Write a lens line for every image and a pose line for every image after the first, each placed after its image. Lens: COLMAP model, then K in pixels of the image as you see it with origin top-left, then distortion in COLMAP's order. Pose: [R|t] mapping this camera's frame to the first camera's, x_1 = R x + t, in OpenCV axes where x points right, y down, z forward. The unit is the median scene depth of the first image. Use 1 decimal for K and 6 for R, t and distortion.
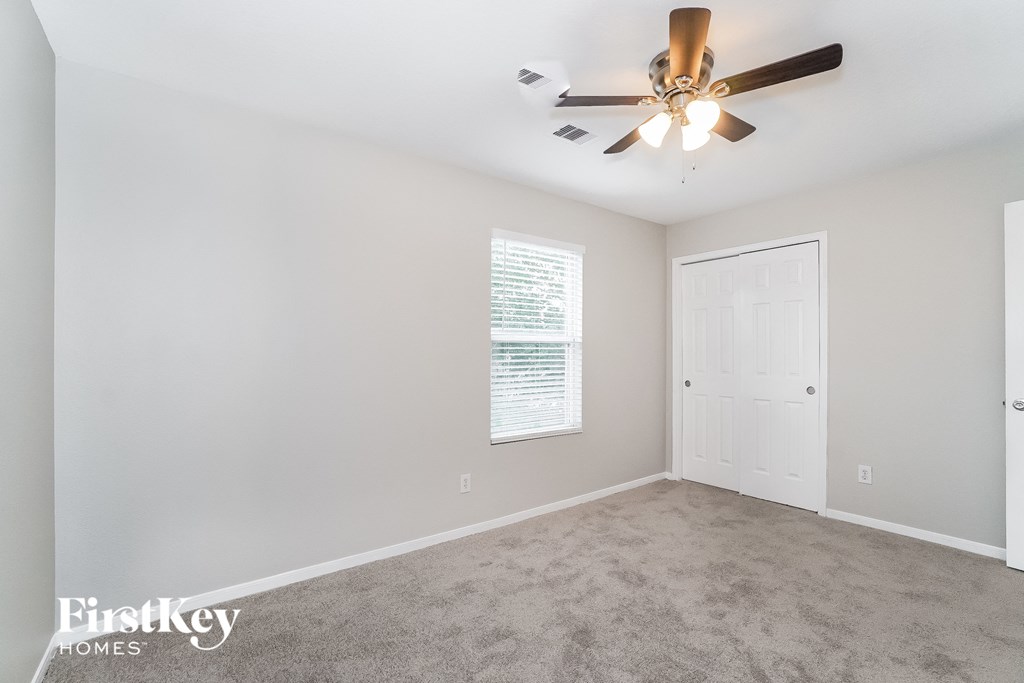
lens RADIAL K [[446.8, 0, 507.6], [0, 446.8, 346.4], [0, 0, 1]] dist [-0.038298, 0.000431]
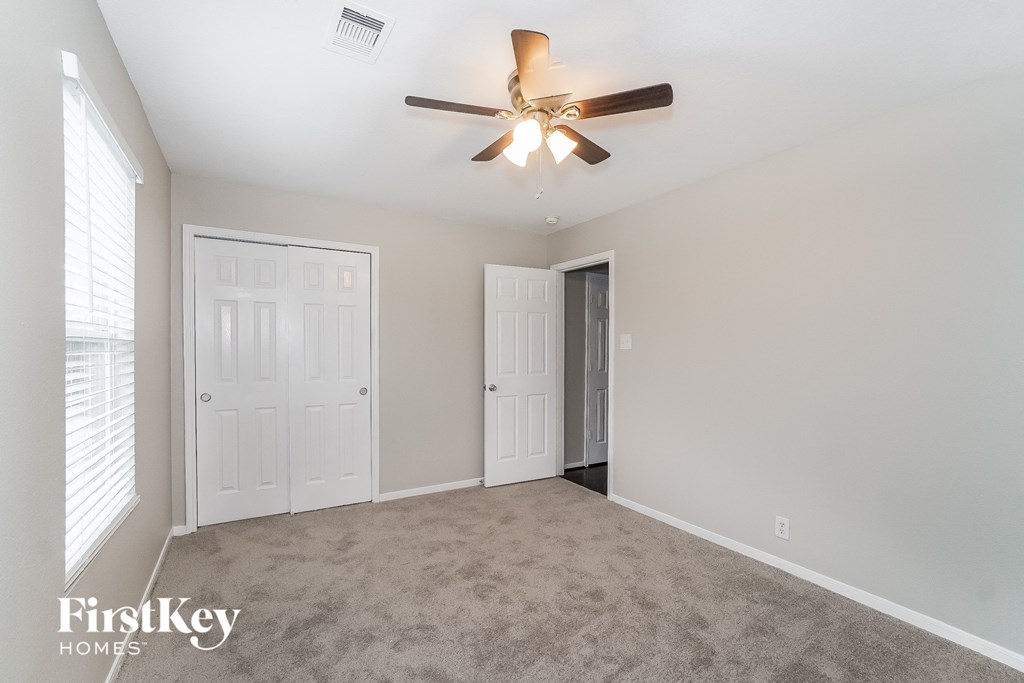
lens RADIAL K [[446.8, 0, 507.6], [0, 446.8, 346.4], [0, 0, 1]] dist [-0.038298, 0.000431]
pose [[0.115704, 0.010521, 0.993228, -0.361429], [-0.004554, 0.999939, -0.010061, 0.001444], [-0.993273, -0.003359, 0.115745, 0.530839]]
